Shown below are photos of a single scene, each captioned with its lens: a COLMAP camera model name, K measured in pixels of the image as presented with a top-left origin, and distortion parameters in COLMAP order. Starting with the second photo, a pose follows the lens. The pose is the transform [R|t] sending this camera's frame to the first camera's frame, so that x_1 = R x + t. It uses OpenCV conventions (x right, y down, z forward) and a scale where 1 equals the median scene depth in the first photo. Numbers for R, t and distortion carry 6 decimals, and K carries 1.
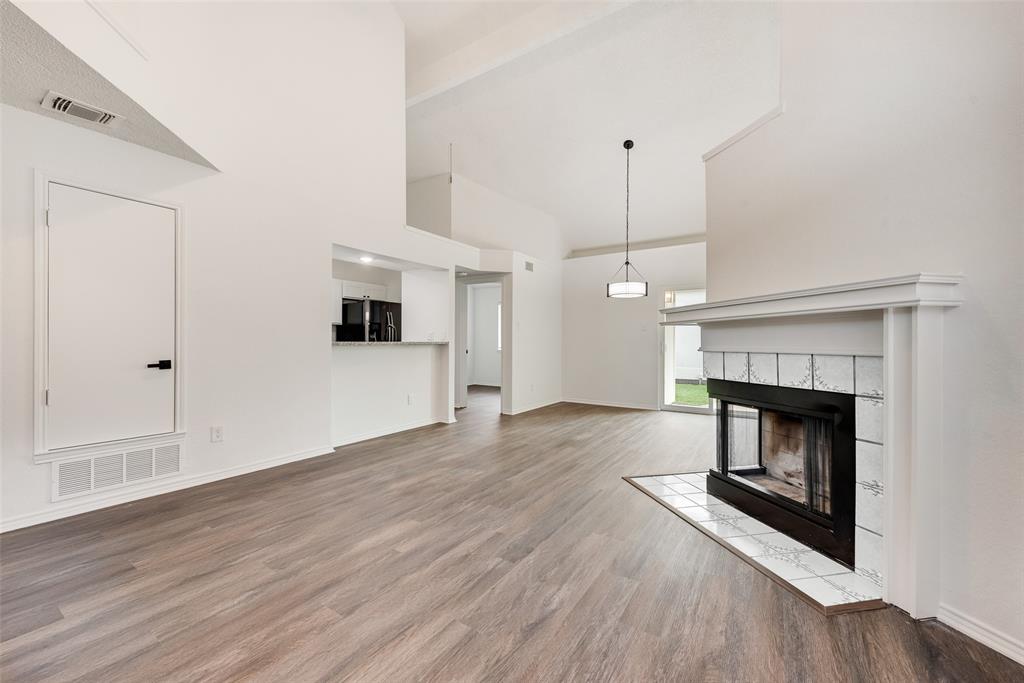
lens RADIAL K [[401.8, 0, 507.8], [0, 401.8, 343.0], [0, 0, 1]] dist [0.009528, -0.000459]
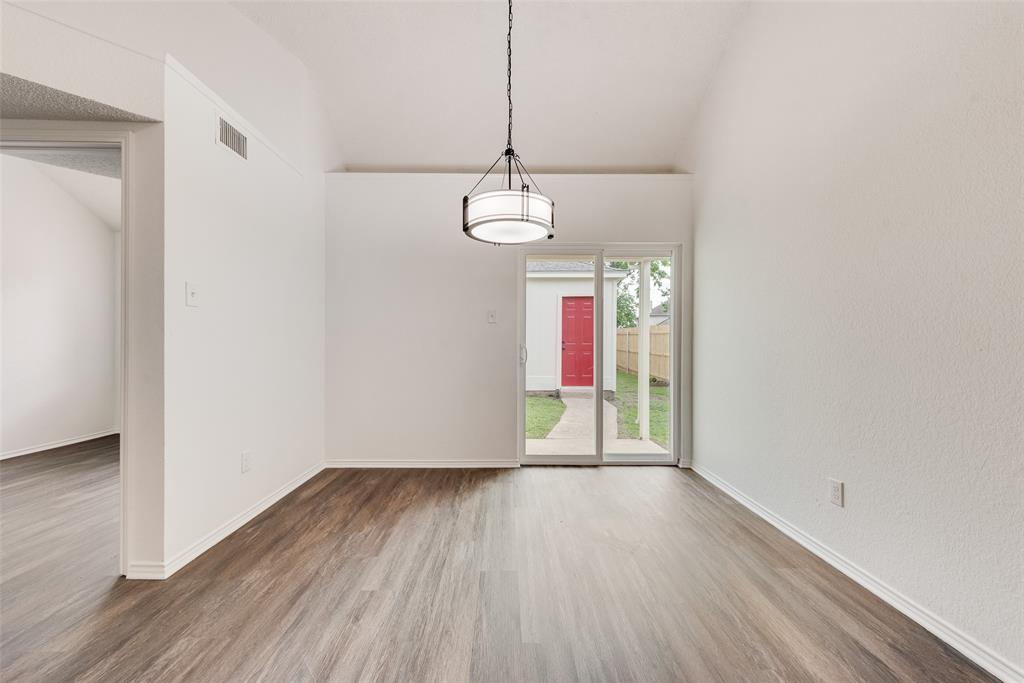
lens RADIAL K [[401.8, 0, 507.8], [0, 401.8, 343.0], [0, 0, 1]] dist [0.009528, -0.000459]
pose [[0.822683, -0.000334, 0.568500, 0.113802], [0.000858, 0.999999, -0.000654, -0.005651], [-0.568500, 0.001025, 0.822683, 1.262777]]
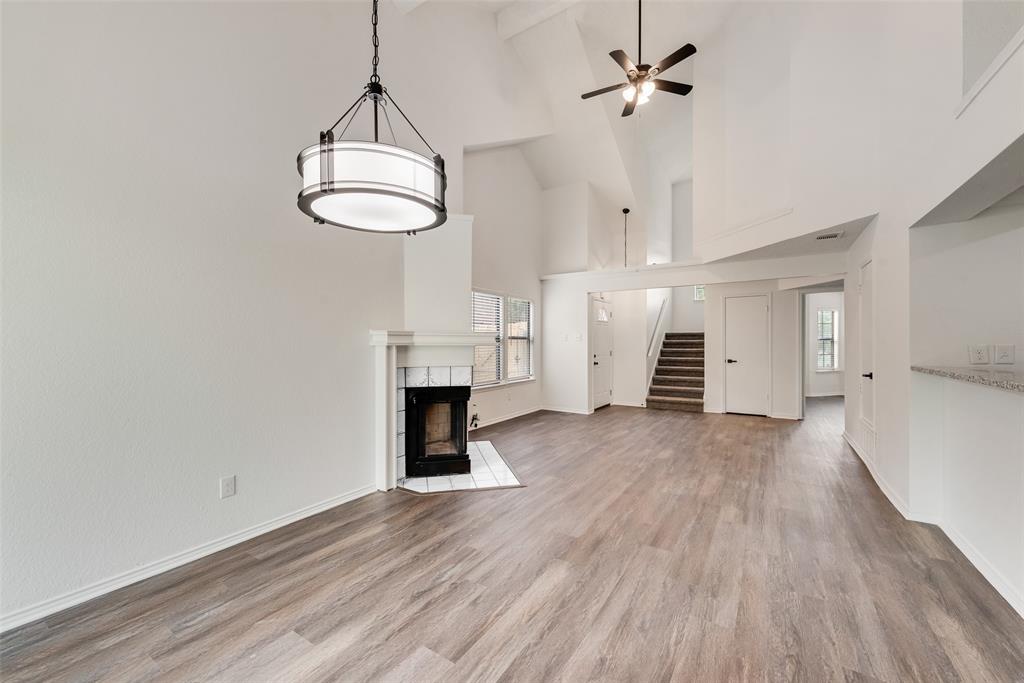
lens RADIAL K [[381.8, 0, 512.0], [0, 381.8, 341.5], [0, 0, 1]] dist [0.009073, -0.000096]
pose [[-0.999929, -0.003047, -0.011503, 0.397600], [-0.003029, 0.999994, -0.001551, -0.060294], [0.011508, -0.001516, -0.999933, 2.397590]]
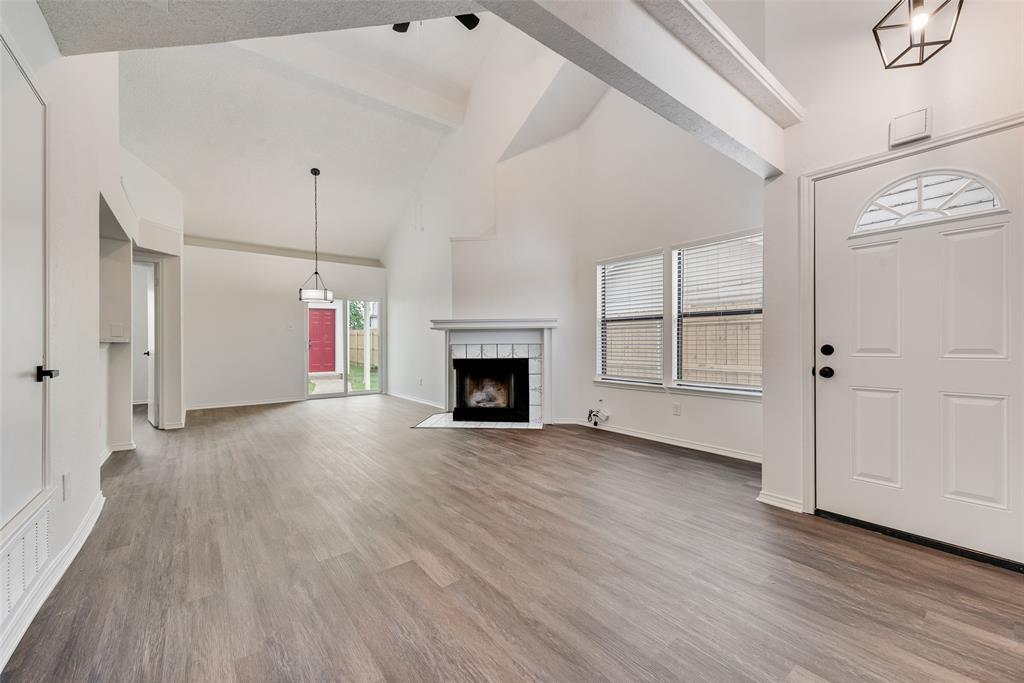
lens RADIAL K [[401.8, 0, 507.8], [0, 401.8, 343.0], [0, 0, 1]] dist [0.009528, -0.000459]
pose [[0.305932, -0.003384, 0.952047, -1.259018], [0.005175, 0.999985, 0.001892, 0.013075], [-0.952039, 0.004348, 0.305945, 0.206091]]
